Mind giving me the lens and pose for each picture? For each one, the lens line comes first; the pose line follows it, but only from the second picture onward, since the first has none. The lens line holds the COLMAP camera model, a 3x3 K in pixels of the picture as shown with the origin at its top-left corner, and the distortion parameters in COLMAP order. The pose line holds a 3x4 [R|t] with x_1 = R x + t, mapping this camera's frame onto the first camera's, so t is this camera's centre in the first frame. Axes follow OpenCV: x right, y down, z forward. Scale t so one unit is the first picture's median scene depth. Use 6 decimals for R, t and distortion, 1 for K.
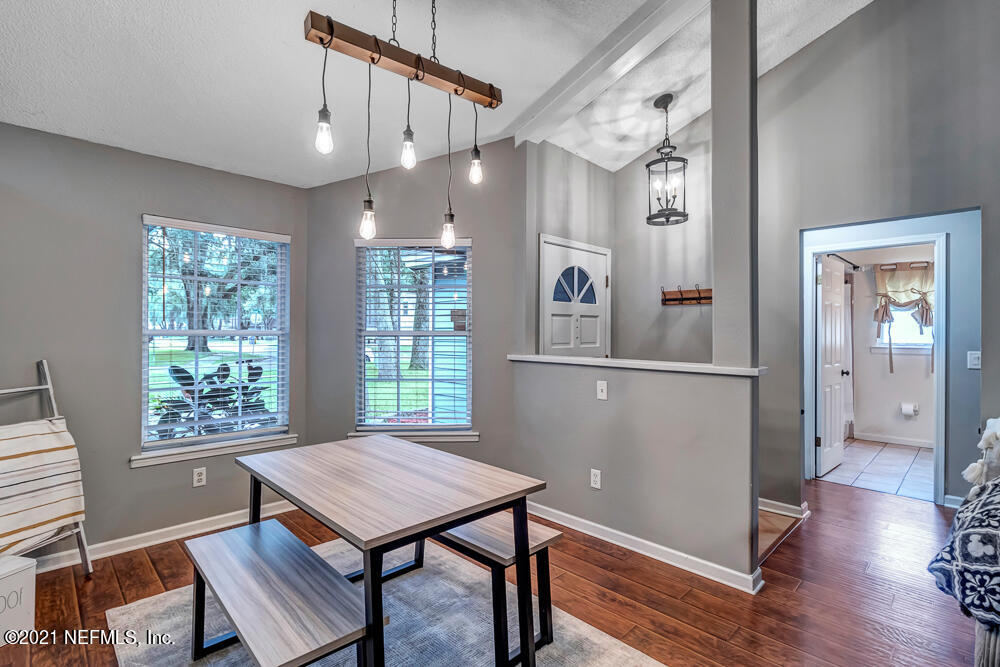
lens RADIAL K [[473.8, 0, 489.8], [0, 473.8, 335.9], [0, 0, 1]] dist [0.004402, -0.000248]
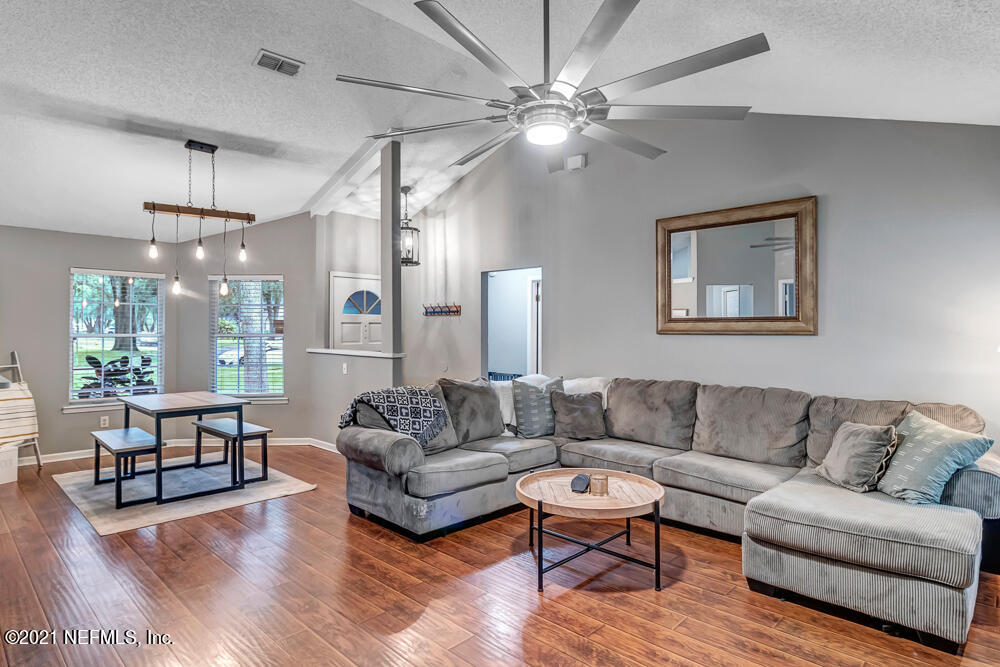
lens RADIAL K [[547.3, 0, 493.8], [0, 547.3, 328.4], [0, 0, 1]] dist [0.004775, -0.002618]
pose [[0.999465, -0.000560, 0.032691, 0.646684], [0.000820, 0.999968, -0.007942, -0.013519], [-0.032685, 0.007964, 0.999434, -0.907916]]
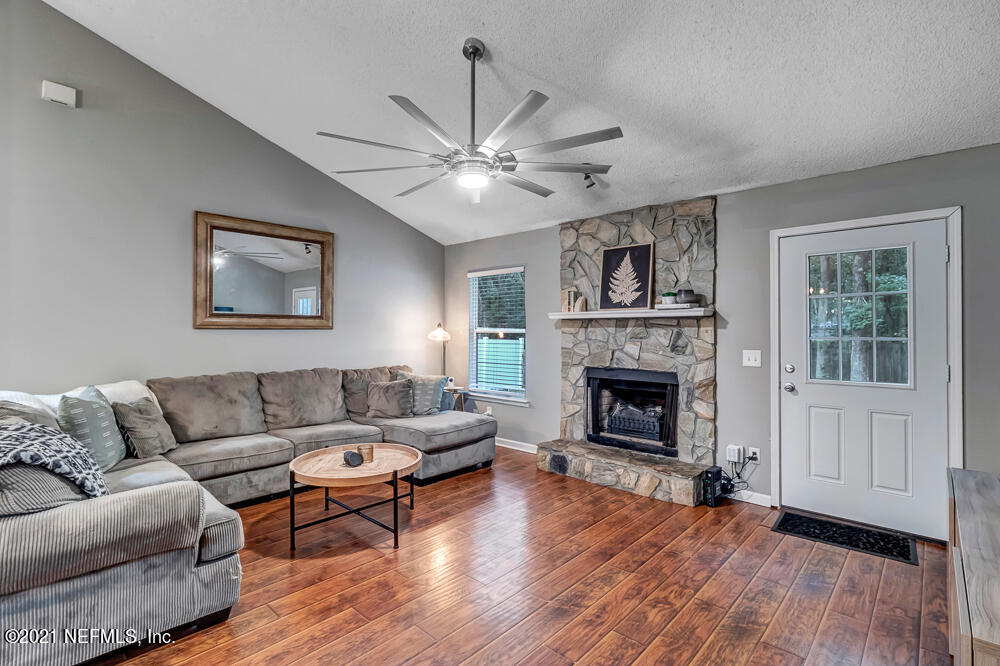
lens RADIAL K [[473.8, 0, 490.4], [0, 473.8, 327.7], [0, 0, 1]] dist [0.004402, -0.000248]
pose [[-0.040394, 0.004089, 0.999175, -0.119814], [0.004513, 0.999982, -0.003910, -0.003868], [-0.999174, 0.004352, -0.040412, -0.186516]]
